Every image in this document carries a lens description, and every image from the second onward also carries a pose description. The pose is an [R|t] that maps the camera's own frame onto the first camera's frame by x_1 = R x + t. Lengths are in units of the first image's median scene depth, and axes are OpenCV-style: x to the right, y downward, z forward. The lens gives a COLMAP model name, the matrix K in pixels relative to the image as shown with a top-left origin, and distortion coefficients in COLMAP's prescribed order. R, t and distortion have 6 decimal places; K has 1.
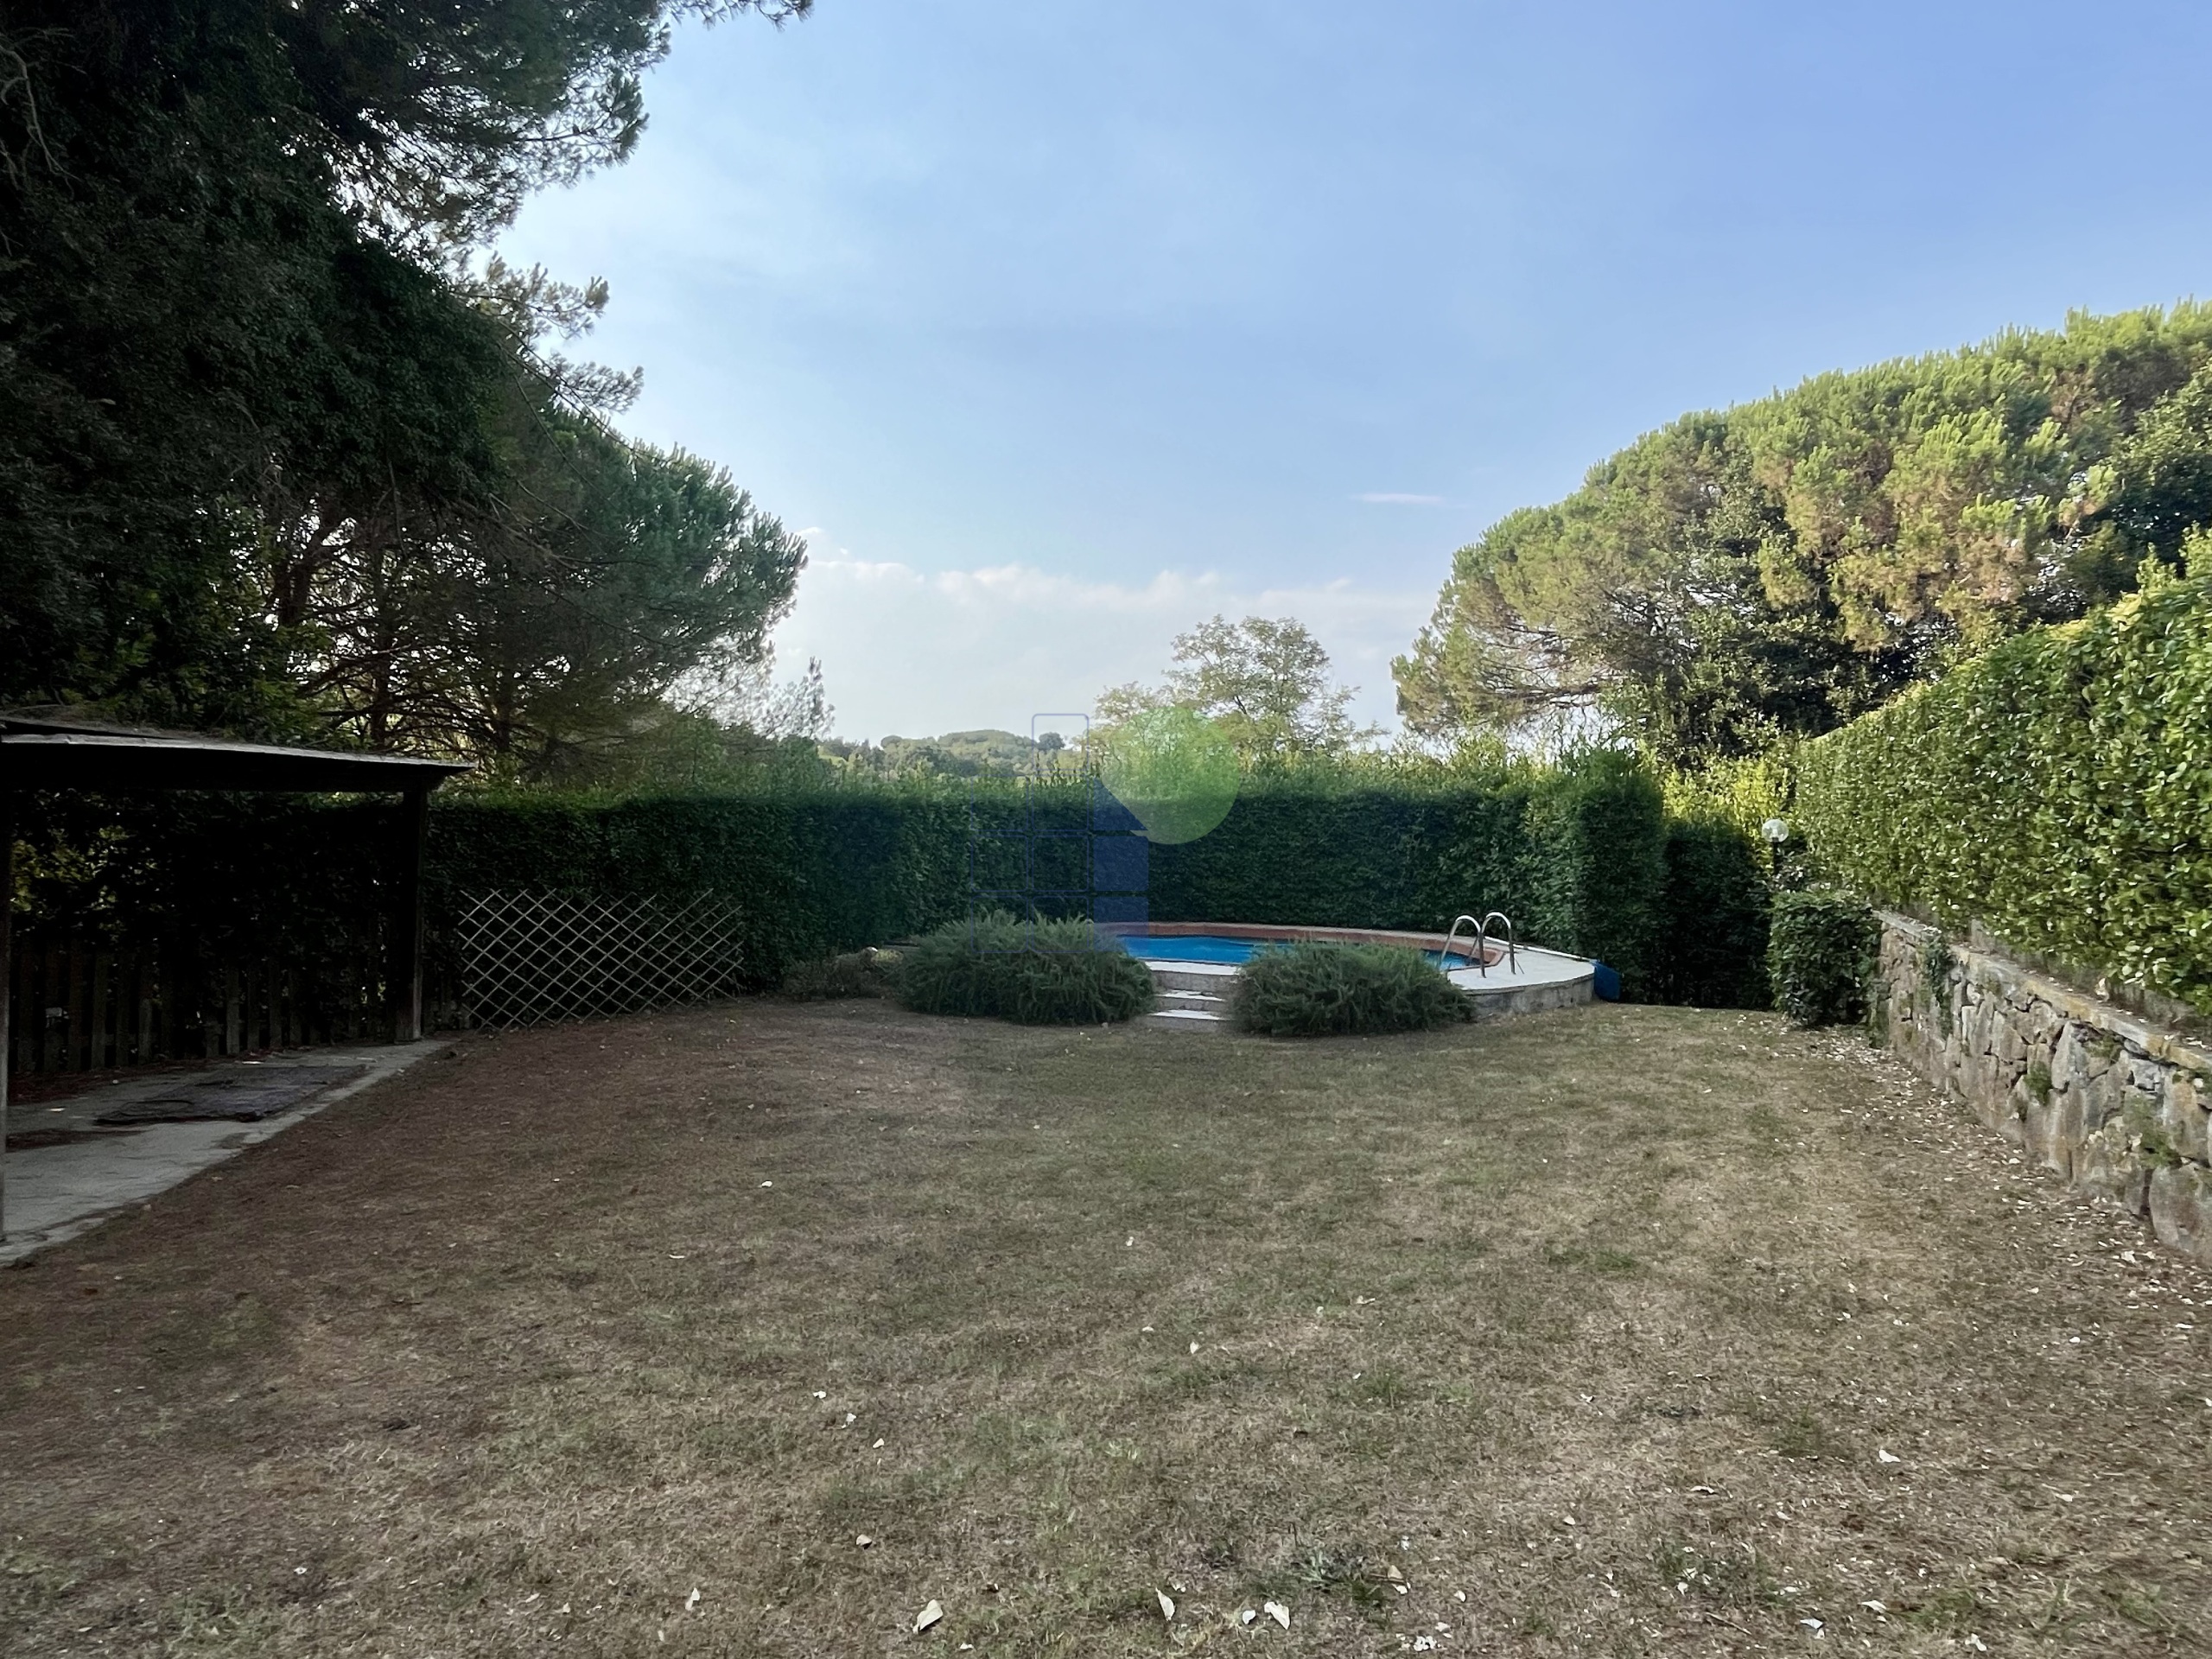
lens RADIAL K [[1209.5, 0, 1097.6], [0, 1209.5, 840.4], [0, 0, 1]] dist [0.003618, -0.002928]
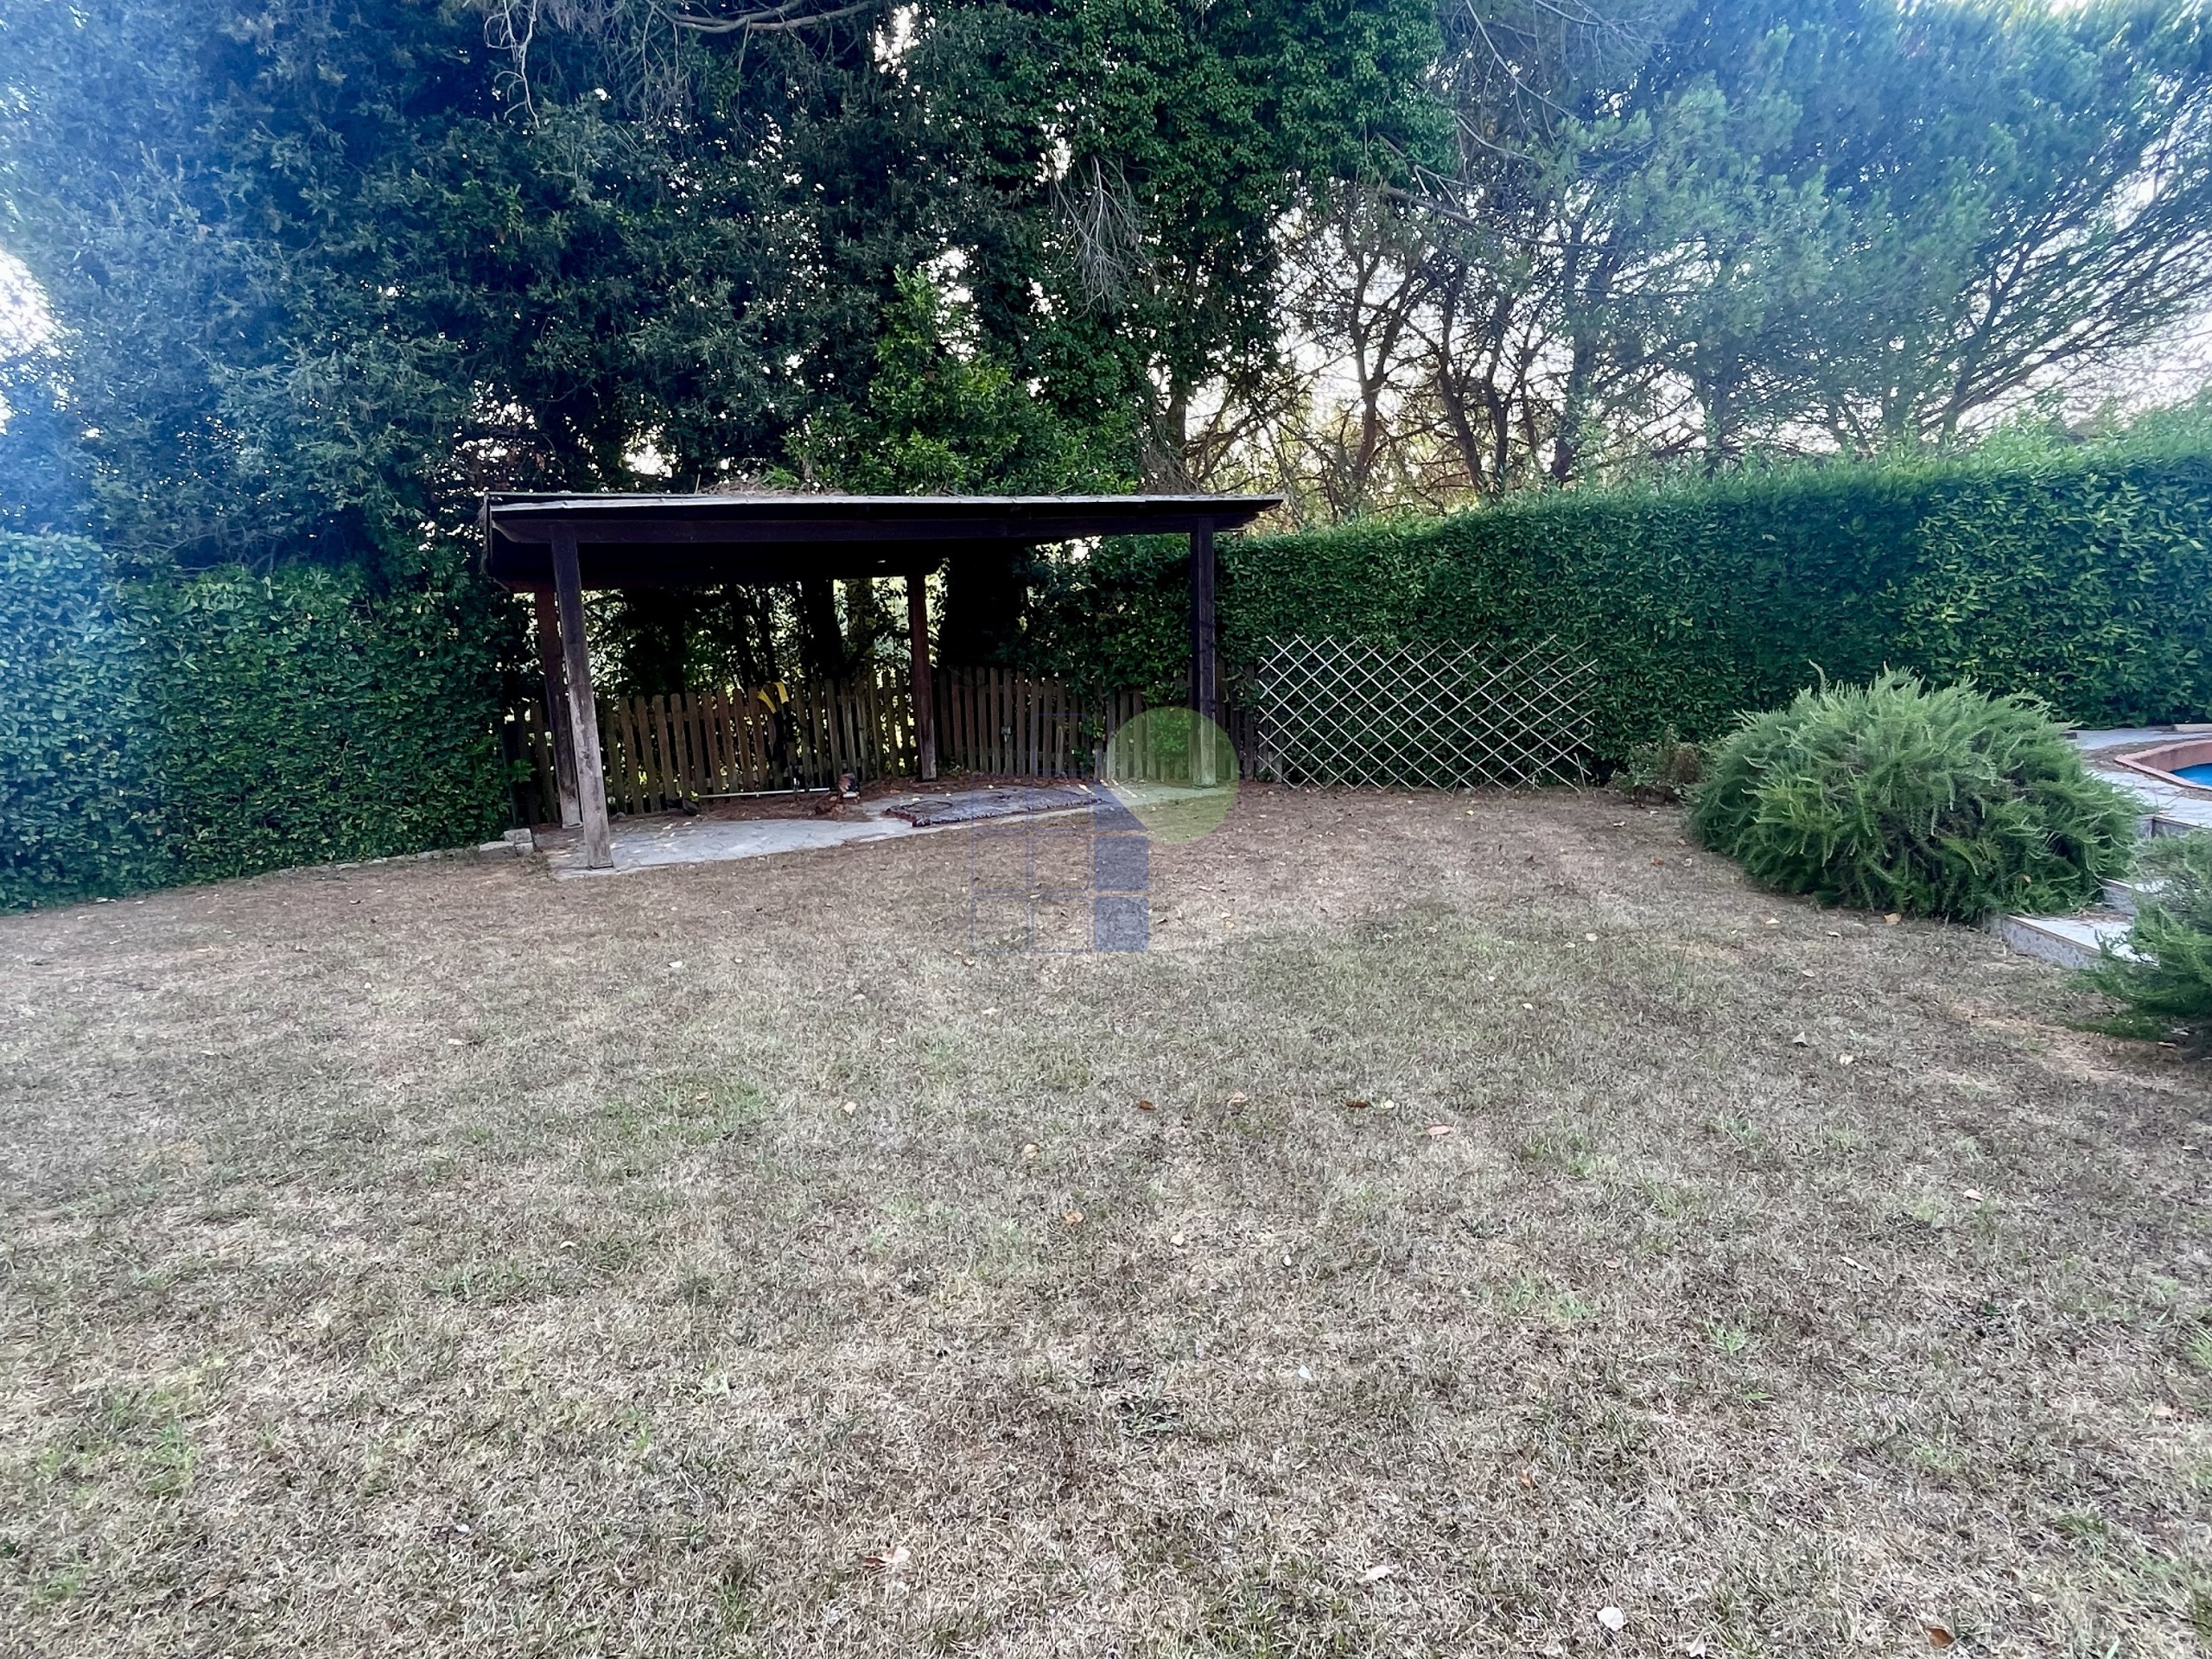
lens RADIAL K [[1209.5, 0, 1120.8], [0, 1209.5, 834.6], [0, 0, 1]] dist [0.003618, -0.002928]
pose [[0.339100, 0.145467, -0.929436, 0.166457], [0.024446, 0.986276, 0.163282, 0.019061], [0.940433, -0.078090, 0.330890, 0.286996]]
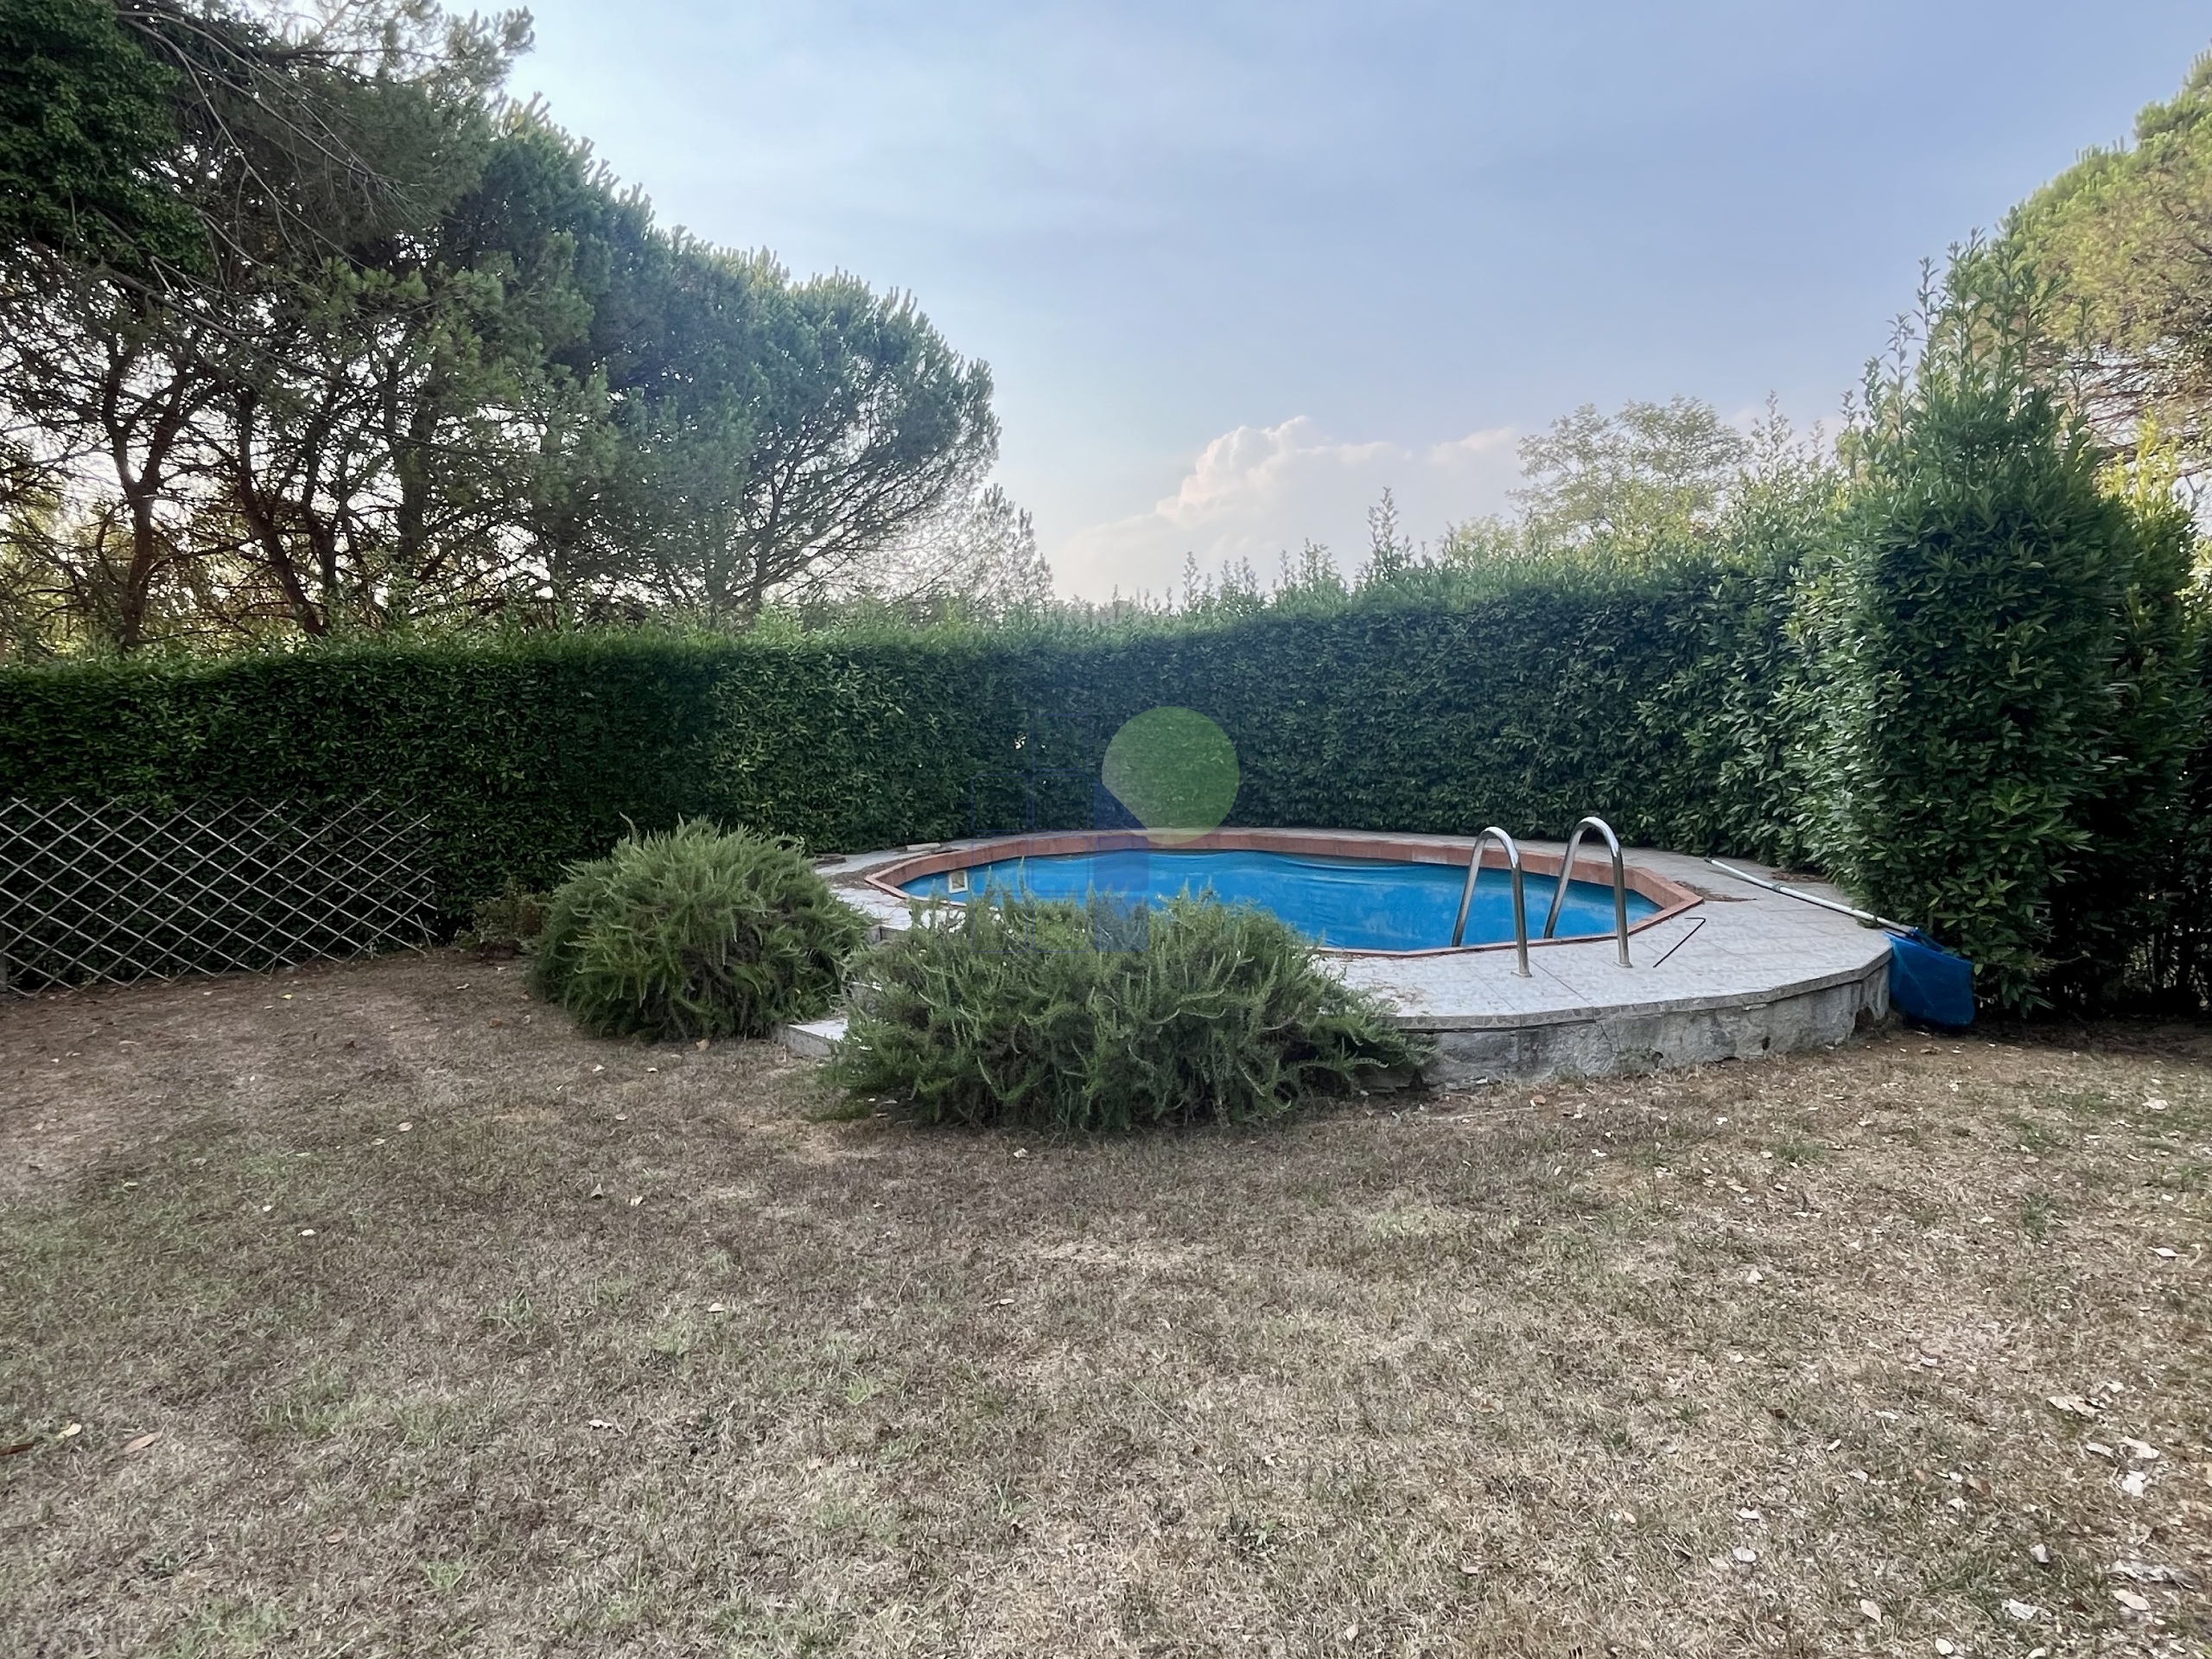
lens RADIAL K [[1209.5, 0, 1102.5], [0, 1209.5, 828.7], [0, 0, 1]] dist [0.003618, -0.002928]
pose [[0.927042, -0.004071, -0.374936, 0.178969], [0.034571, 0.996610, 0.074658, 0.014402], [0.373361, -0.082173, 0.924040, 0.298968]]
